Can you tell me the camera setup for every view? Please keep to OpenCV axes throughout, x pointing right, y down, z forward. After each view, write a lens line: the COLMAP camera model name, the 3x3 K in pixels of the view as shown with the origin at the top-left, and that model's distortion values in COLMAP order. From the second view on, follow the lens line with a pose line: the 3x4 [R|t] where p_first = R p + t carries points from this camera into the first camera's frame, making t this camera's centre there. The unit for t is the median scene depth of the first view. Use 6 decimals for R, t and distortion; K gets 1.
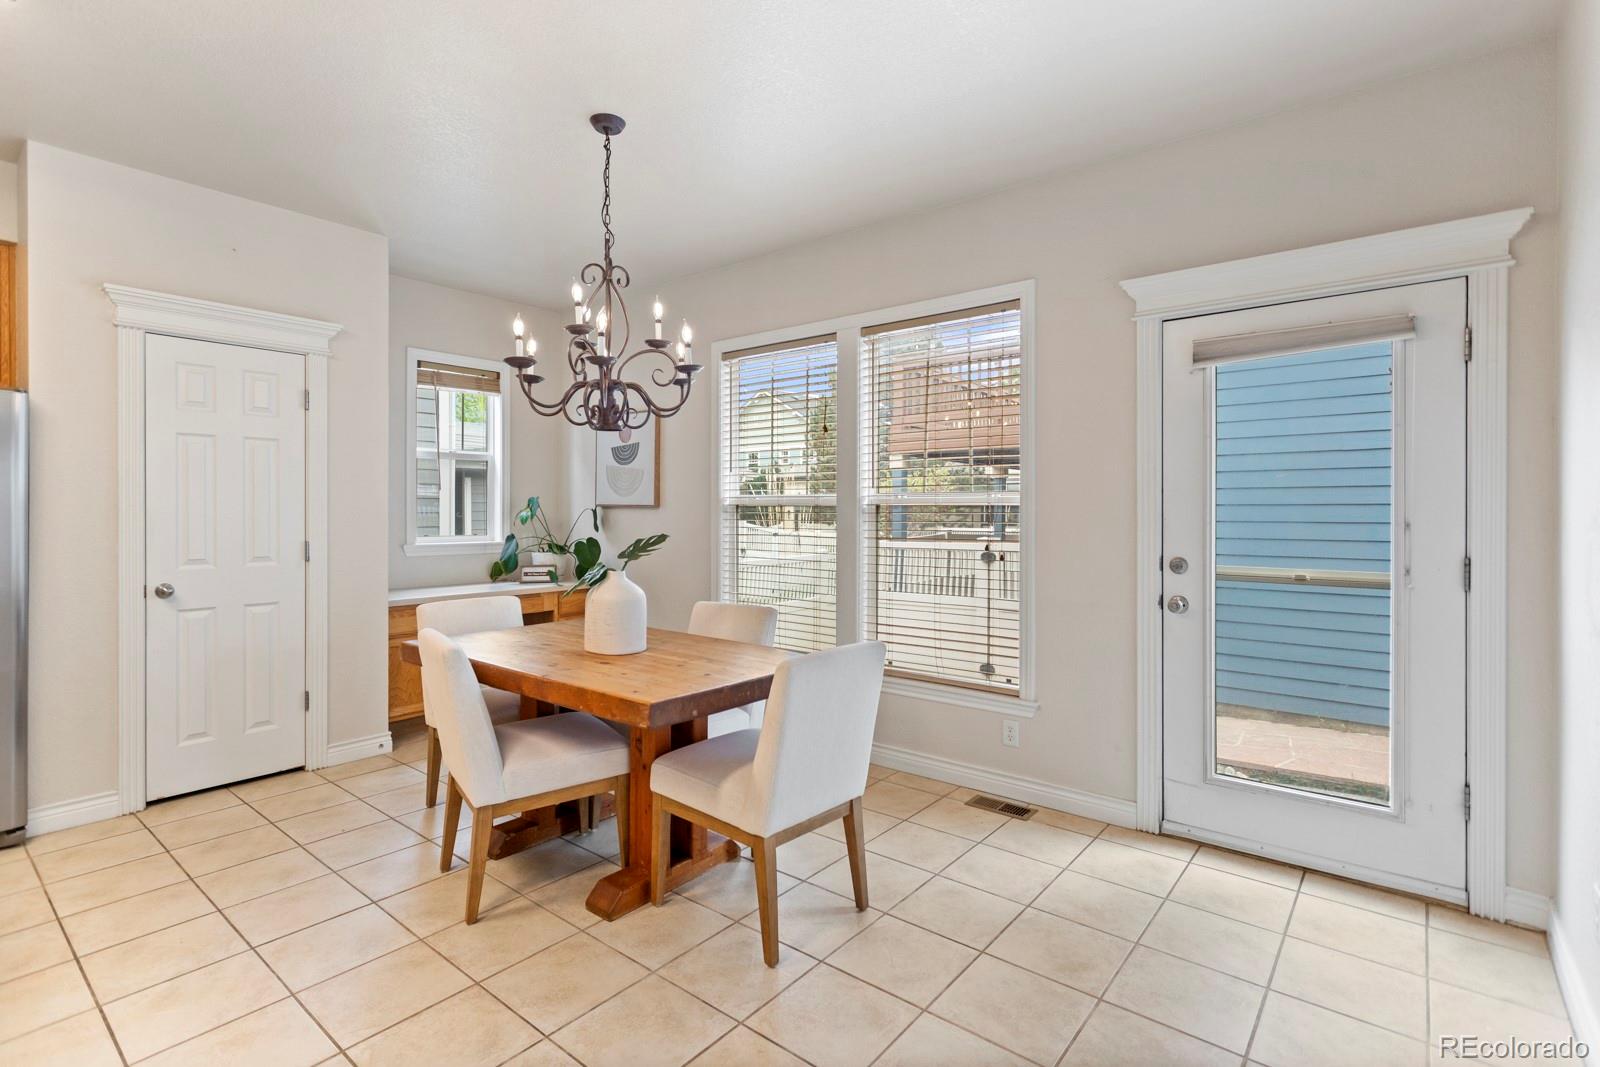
lens RADIAL K [[780.4, 0, 801.3], [0, 780.4, 522.6], [0, 0, 1]] dist [0.001499, -0.000331]
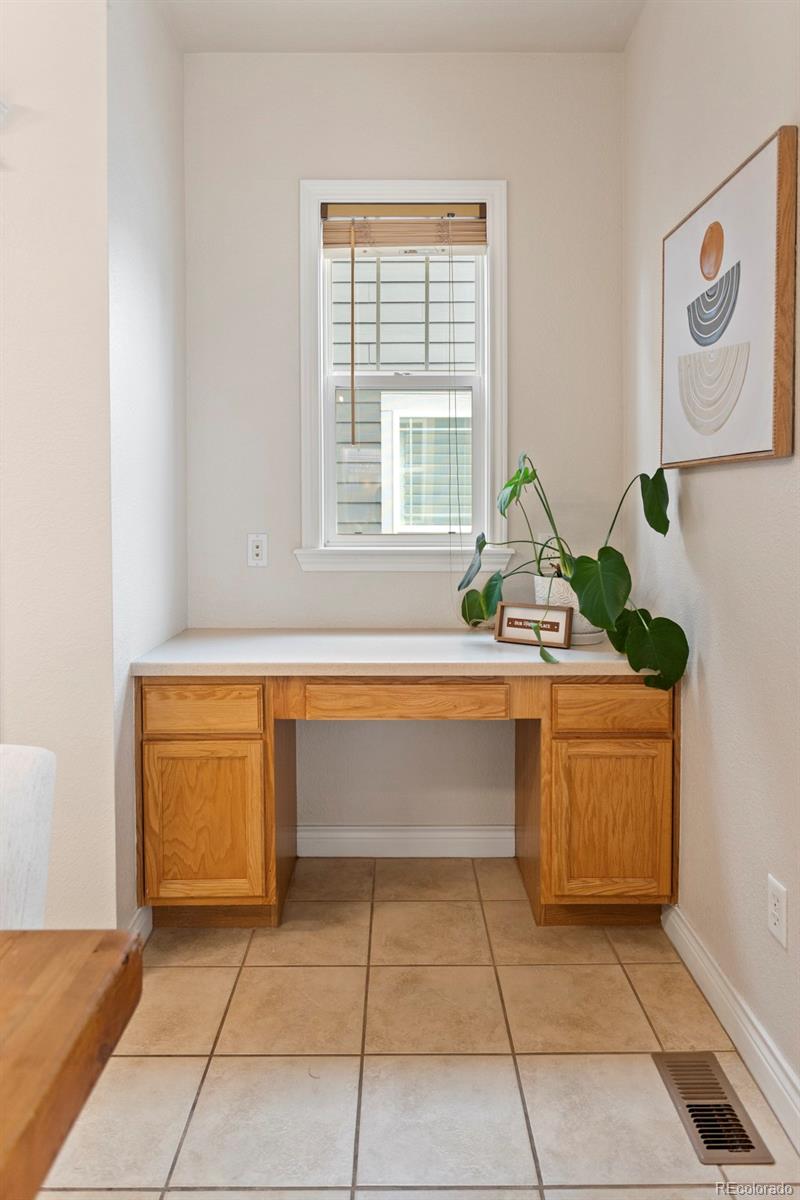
lens RADIAL K [[805.9, 0, 402.1], [0, 805.9, 514.3], [0, 0, 1]] dist [-0.003699, -0.000275]
pose [[0.649876, -0.001559, -0.760039, -0.037903], [-0.003437, 0.999982, -0.004990, 0.005590], [0.760033, 0.005855, 0.649858, 0.652257]]
